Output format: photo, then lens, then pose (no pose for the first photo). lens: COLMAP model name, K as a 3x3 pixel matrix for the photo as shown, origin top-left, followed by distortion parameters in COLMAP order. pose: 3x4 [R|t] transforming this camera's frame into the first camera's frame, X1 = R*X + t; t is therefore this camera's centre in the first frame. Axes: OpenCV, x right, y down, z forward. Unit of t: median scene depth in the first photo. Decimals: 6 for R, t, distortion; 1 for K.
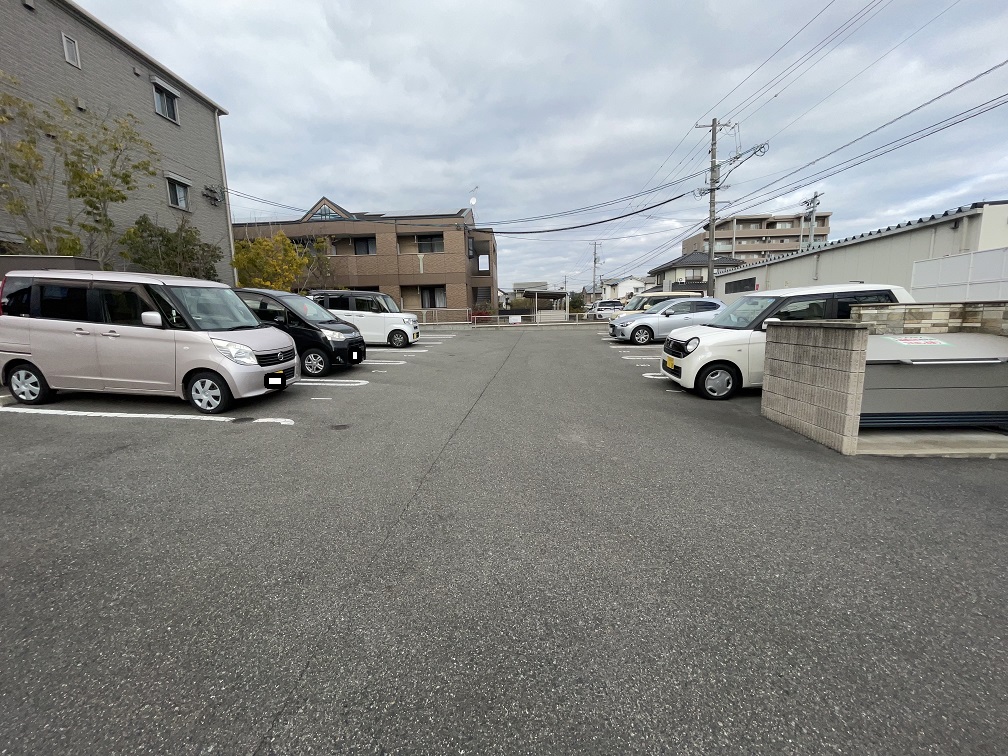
lens RADIAL K [[409.8, 0, 505.8], [0, 409.8, 377.2], [0, 0, 1]] dist [0.010939, -0.000052]
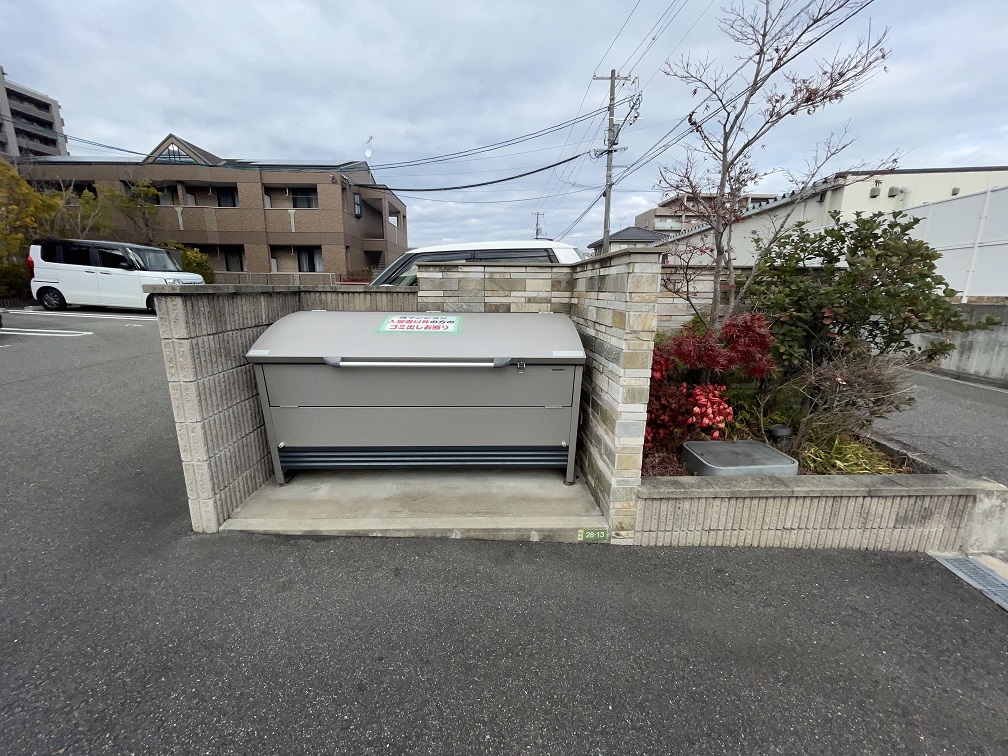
lens RADIAL K [[400.6, 0, 504.0], [0, 400.6, 378.0], [0, 0, 1]] dist [0.003048, 0.000070]
pose [[0.998024, 0.022437, 0.058689, 0.213144], [-0.026610, 0.997098, 0.071327, -0.010822], [-0.056918, -0.072747, 0.995725, 0.084120]]
